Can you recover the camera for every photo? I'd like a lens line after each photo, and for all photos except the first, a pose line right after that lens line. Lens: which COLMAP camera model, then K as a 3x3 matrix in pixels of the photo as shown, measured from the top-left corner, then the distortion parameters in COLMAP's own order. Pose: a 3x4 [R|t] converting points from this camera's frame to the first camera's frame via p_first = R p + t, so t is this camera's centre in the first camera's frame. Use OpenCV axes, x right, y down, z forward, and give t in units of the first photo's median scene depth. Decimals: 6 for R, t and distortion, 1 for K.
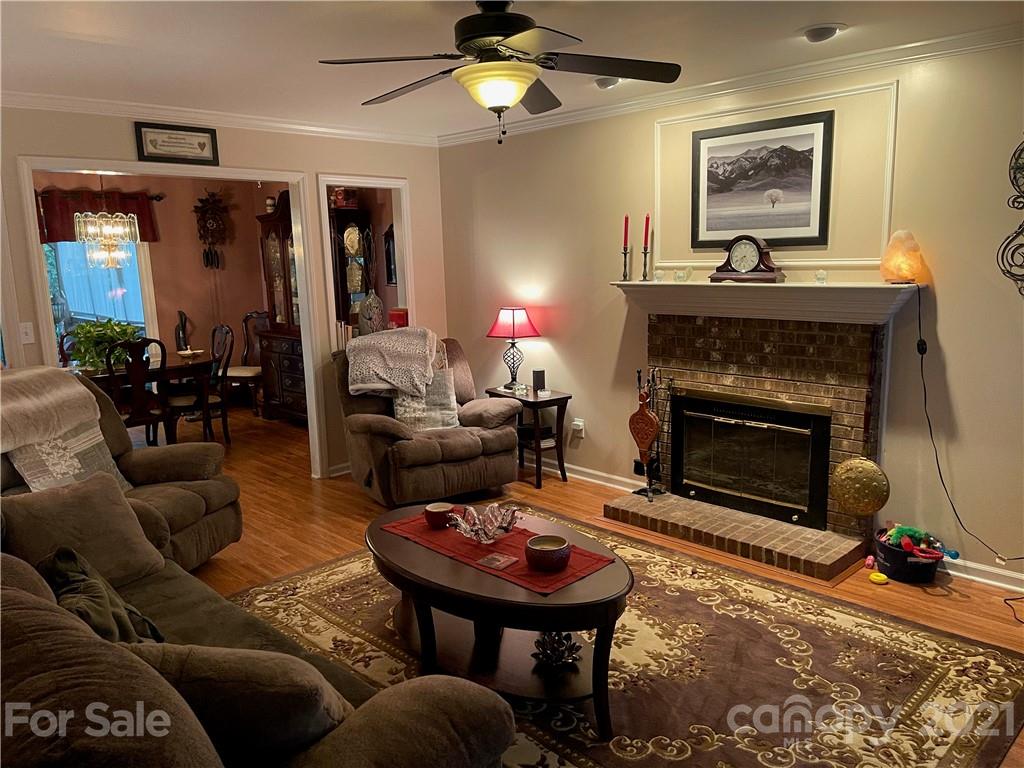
lens RADIAL K [[765.6, 0, 518.9], [0, 765.6, 387.8], [0, 0, 1]] dist [0.071724, -0.092506]
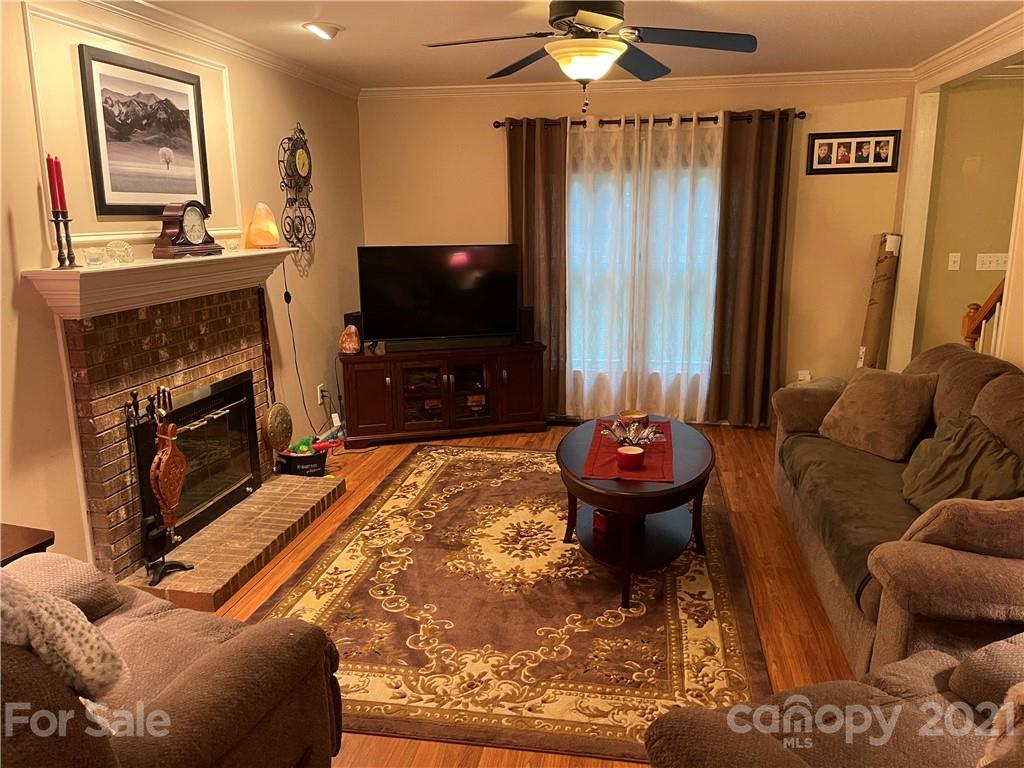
lens RADIAL K [[765.6, 0, 516.3], [0, 765.6, 383.7], [0, 0, 1]] dist [0.071724, -0.092506]
pose [[-0.573672, -0.154186, 0.804442, -0.605572], [0.165434, 0.940071, 0.298157, -0.195071], [-0.802204, 0.304127, -0.513785, 1.164634]]
